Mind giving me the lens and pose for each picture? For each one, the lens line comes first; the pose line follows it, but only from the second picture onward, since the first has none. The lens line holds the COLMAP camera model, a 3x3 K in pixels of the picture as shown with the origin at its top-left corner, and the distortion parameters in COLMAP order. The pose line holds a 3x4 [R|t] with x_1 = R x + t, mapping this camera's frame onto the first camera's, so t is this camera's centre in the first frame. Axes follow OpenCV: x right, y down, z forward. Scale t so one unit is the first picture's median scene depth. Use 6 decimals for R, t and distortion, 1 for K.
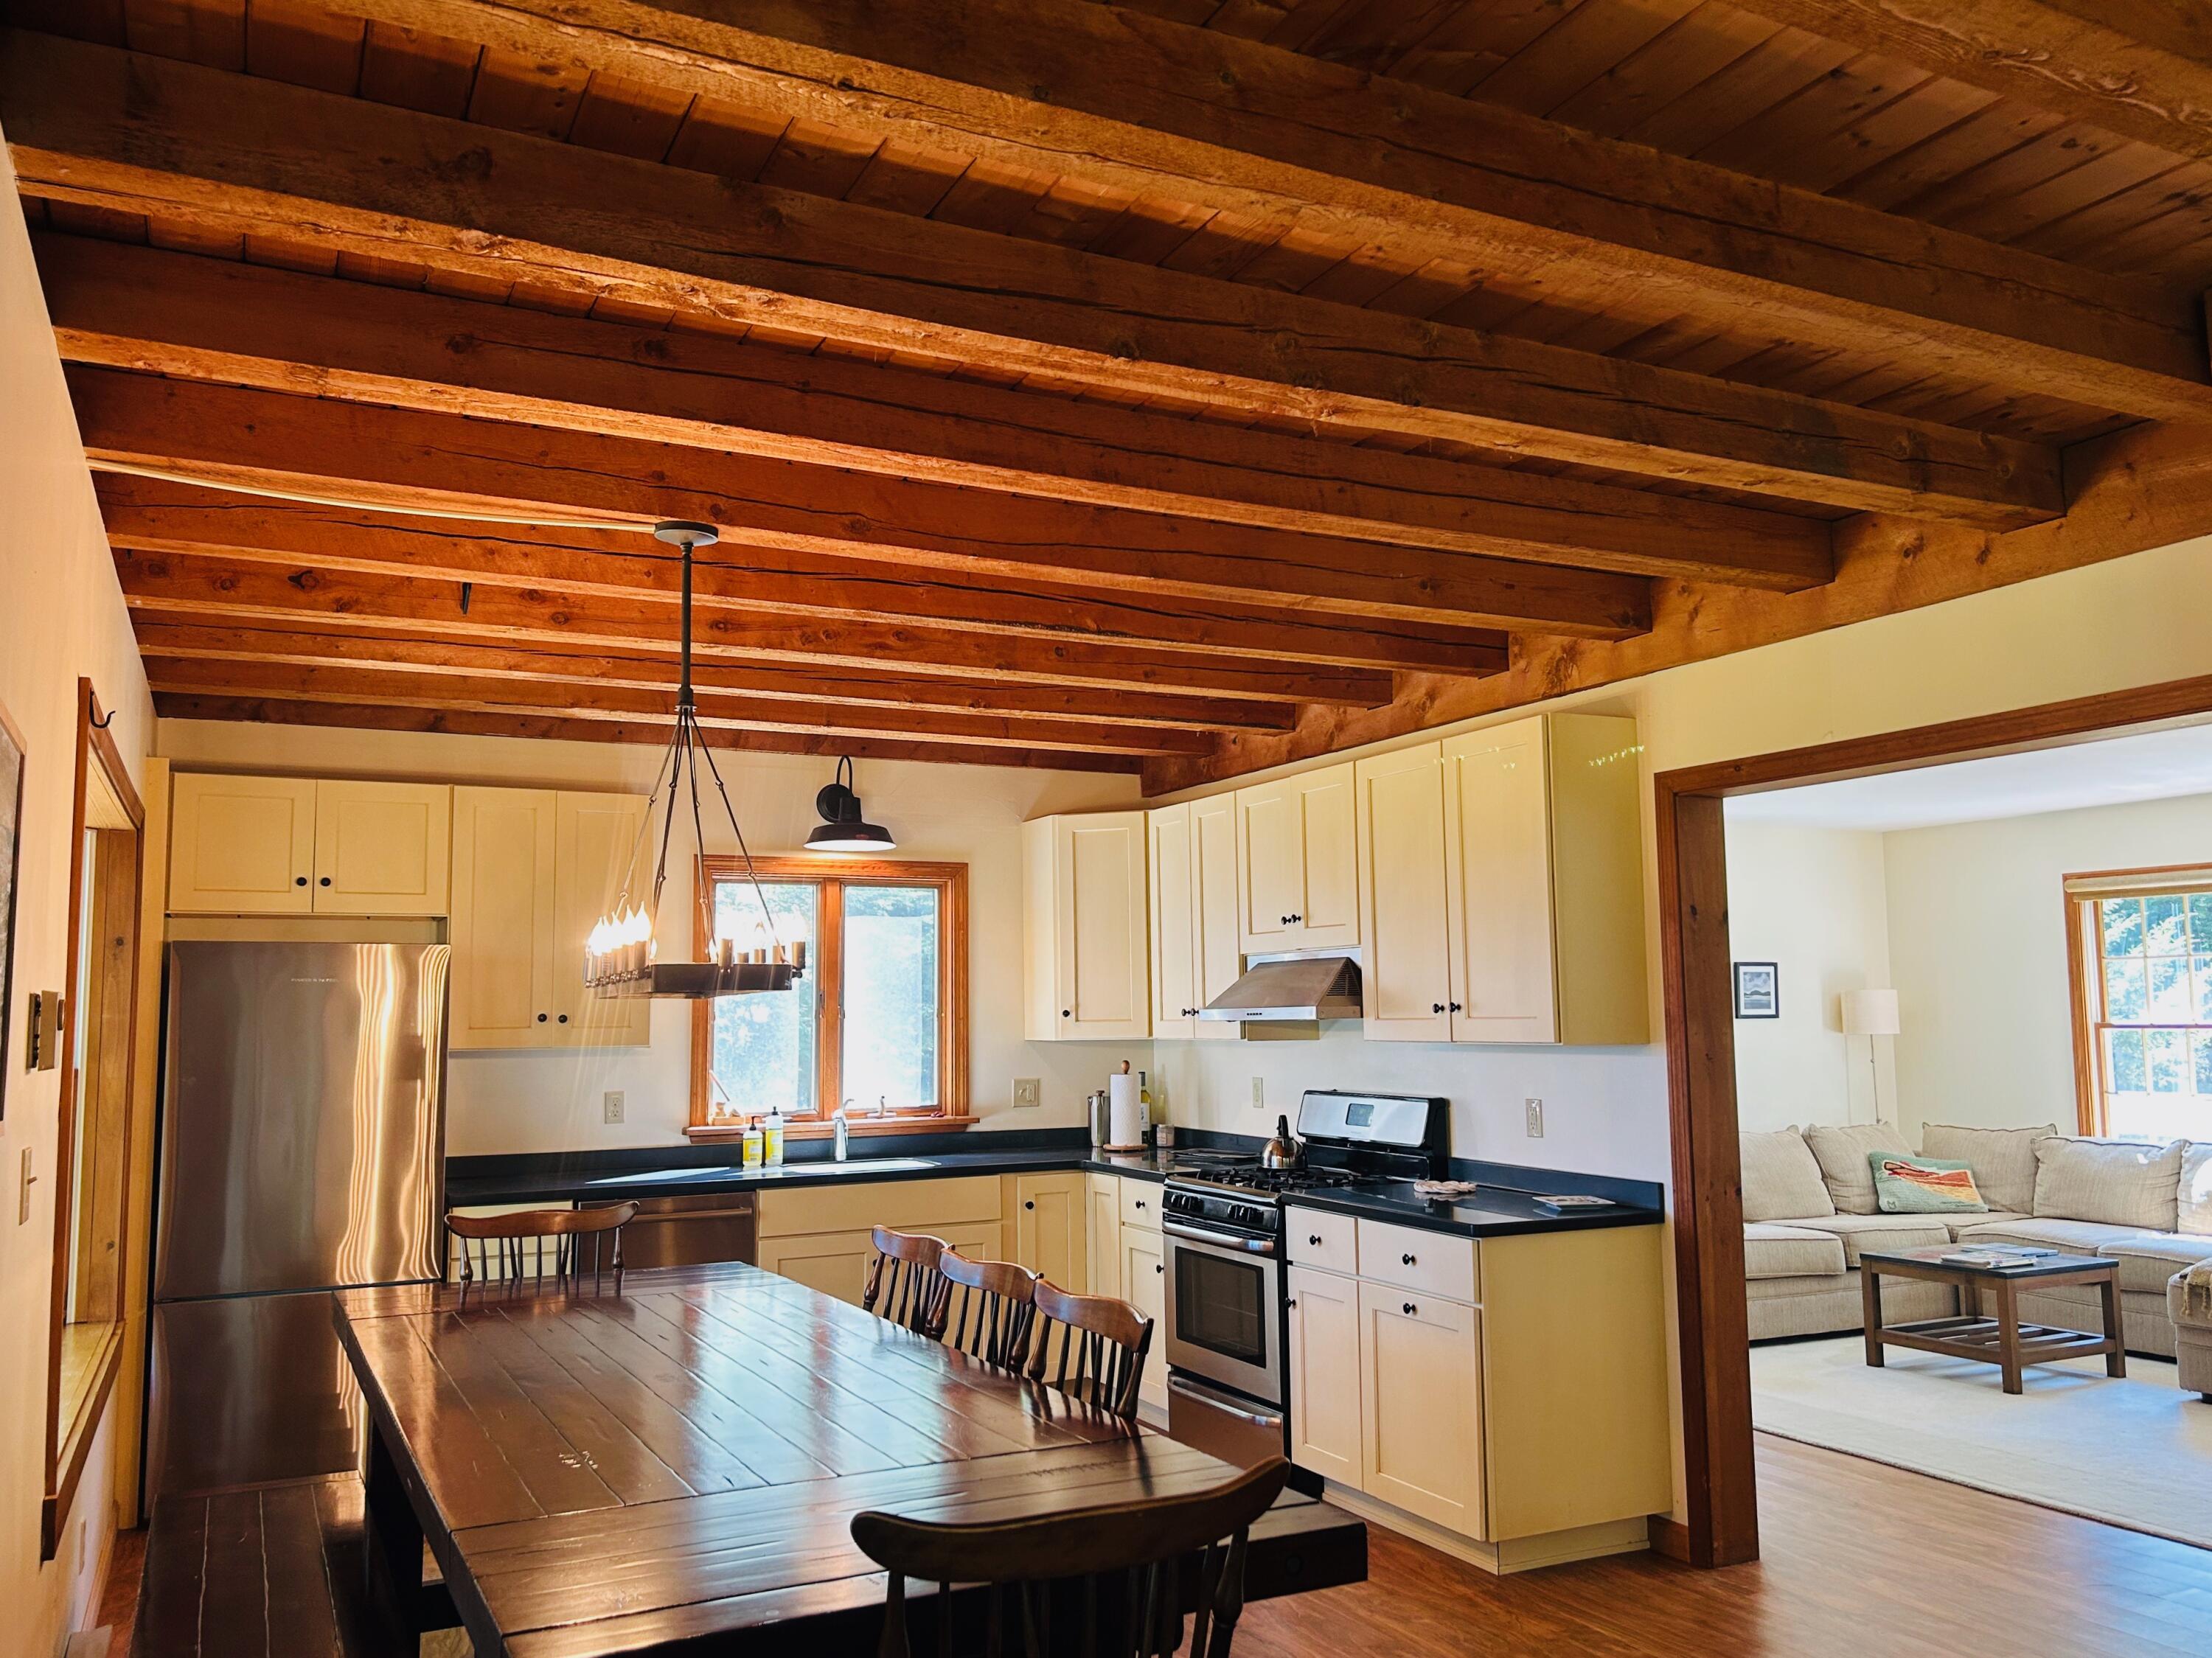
lens RADIAL K [[1645.4, 0, 1172.7], [0, 1645.4, 854.0], [0, 0, 1]] dist [0.069210, -0.080295]
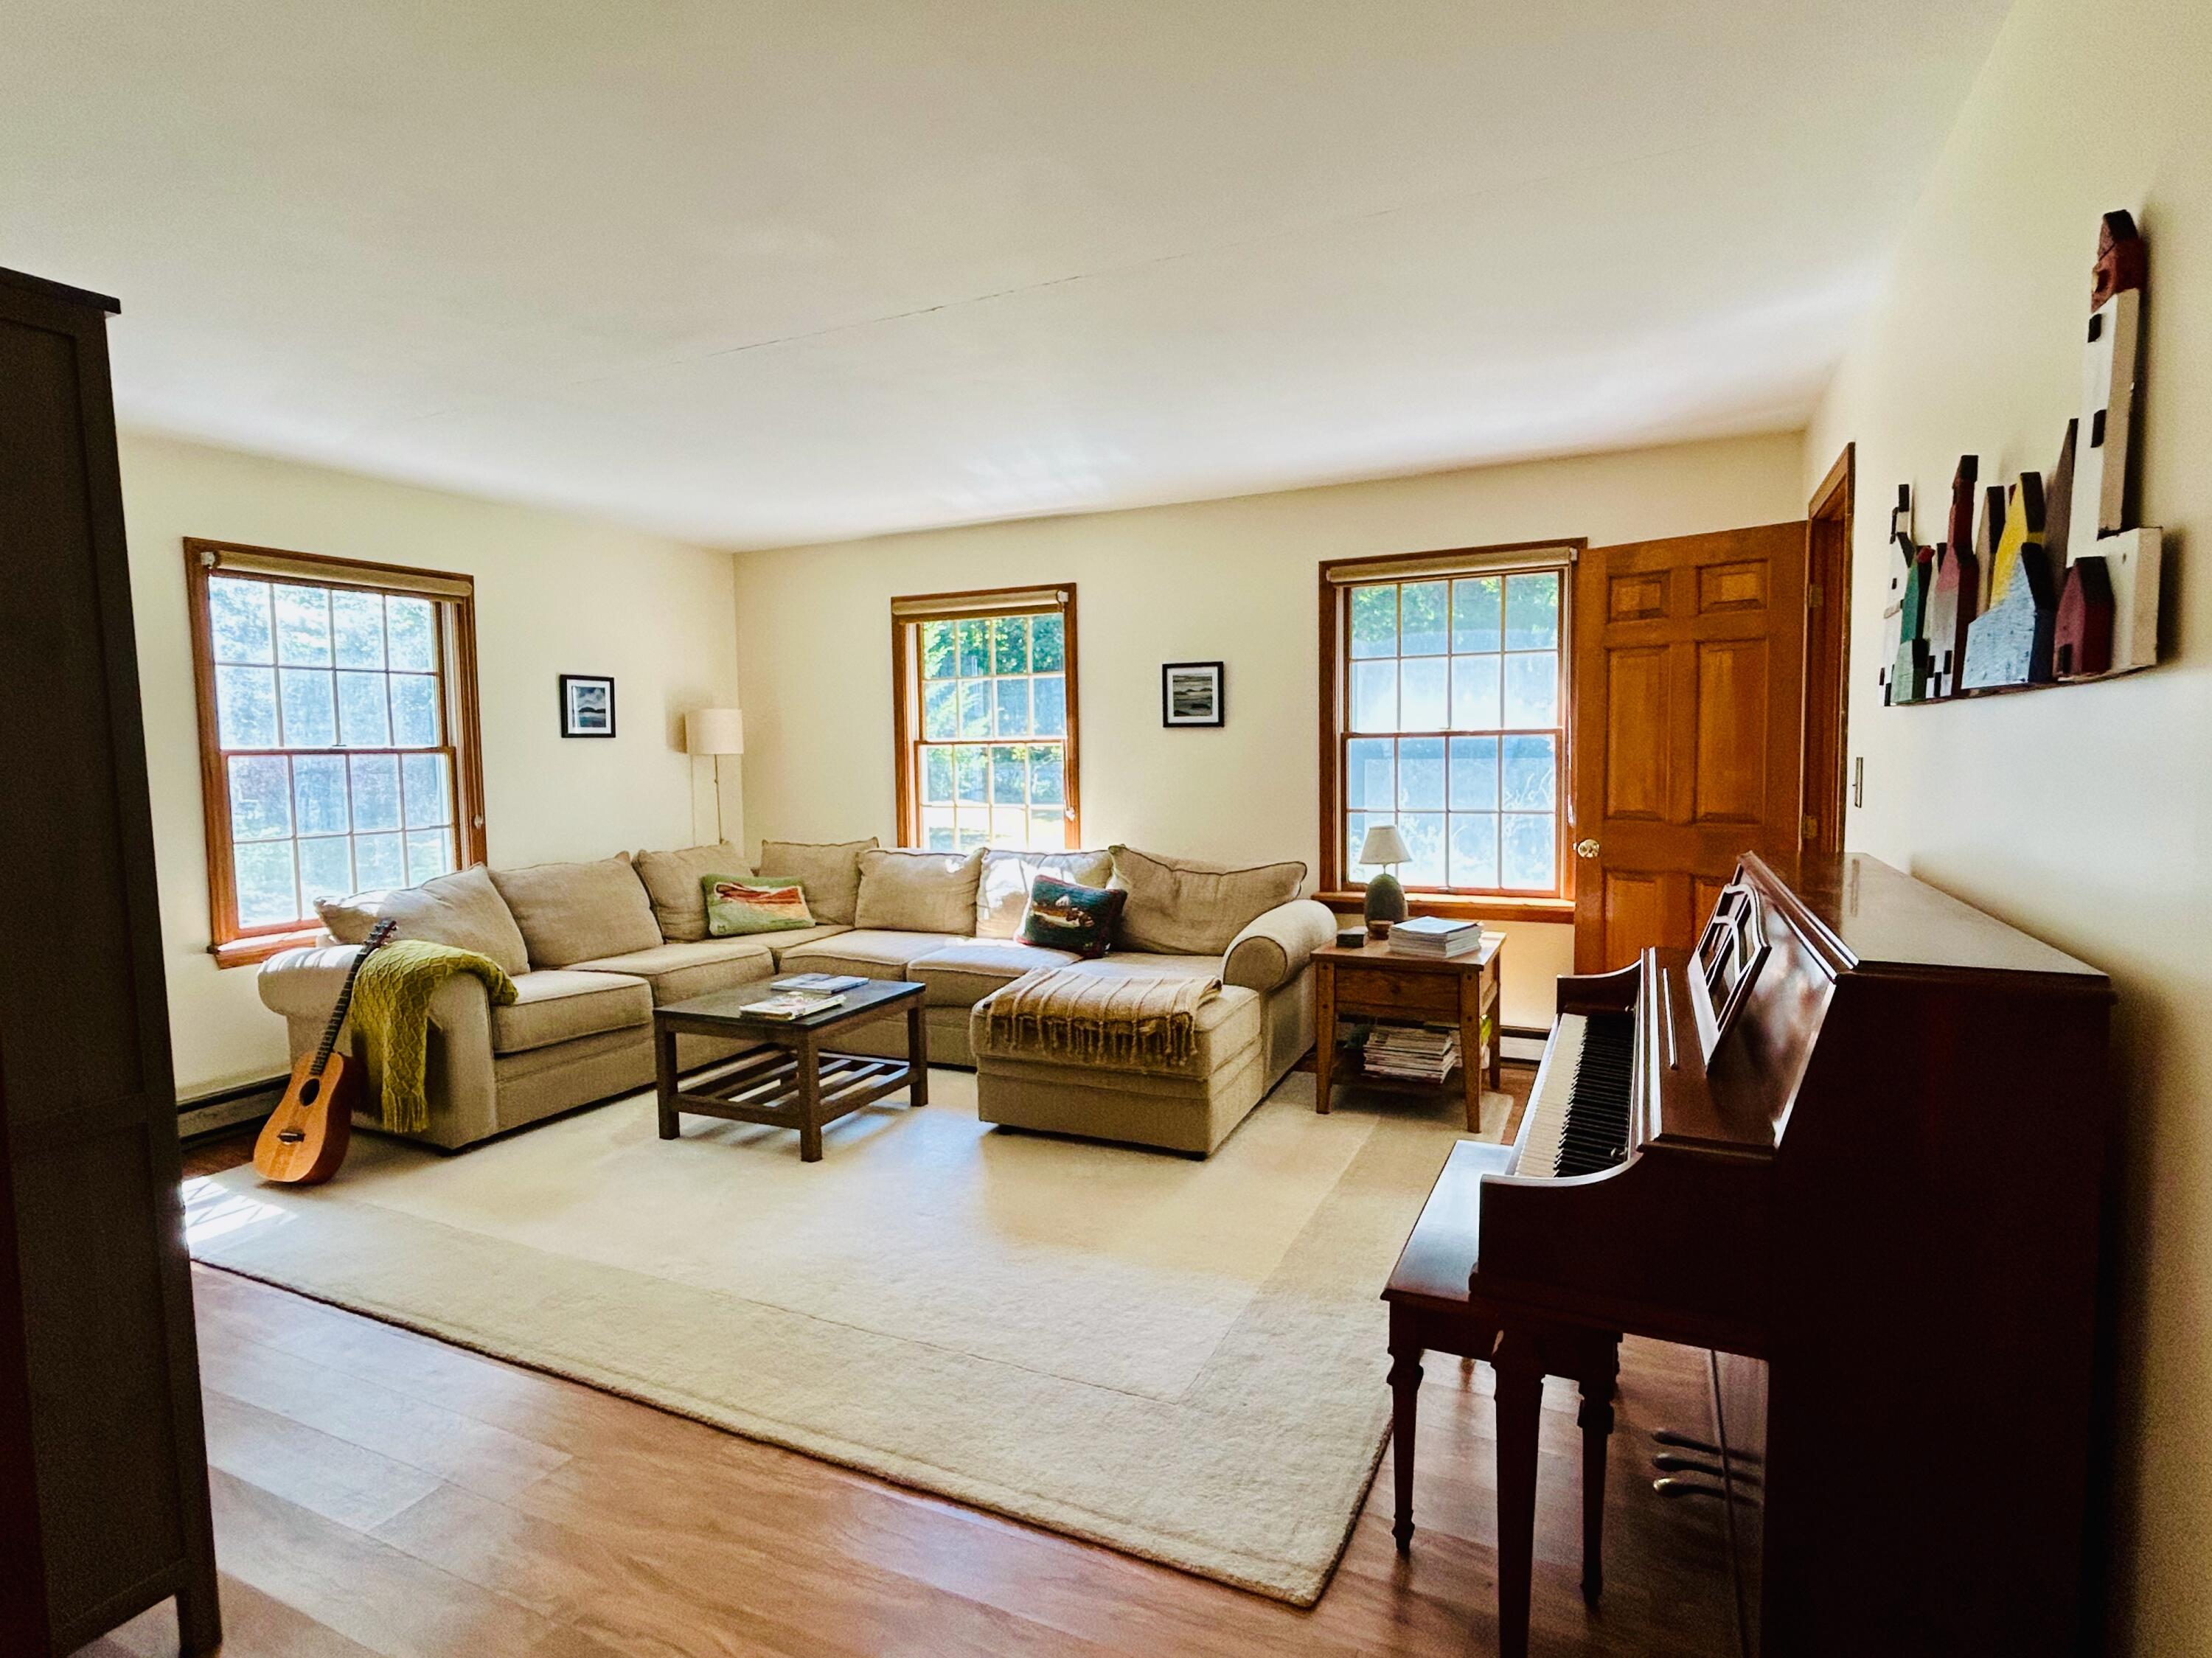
lens RADIAL K [[1190.8, 0, 1108.3], [0, 1190.8, 835.0], [0, 0, 1]] dist [-0.002270, 0.000008]
pose [[0.790022, -0.045780, 0.611366, 0.192864], [-0.053441, 0.988270, 0.143061, 0.047681], [-0.610744, -0.145694, 0.778309, 0.340730]]
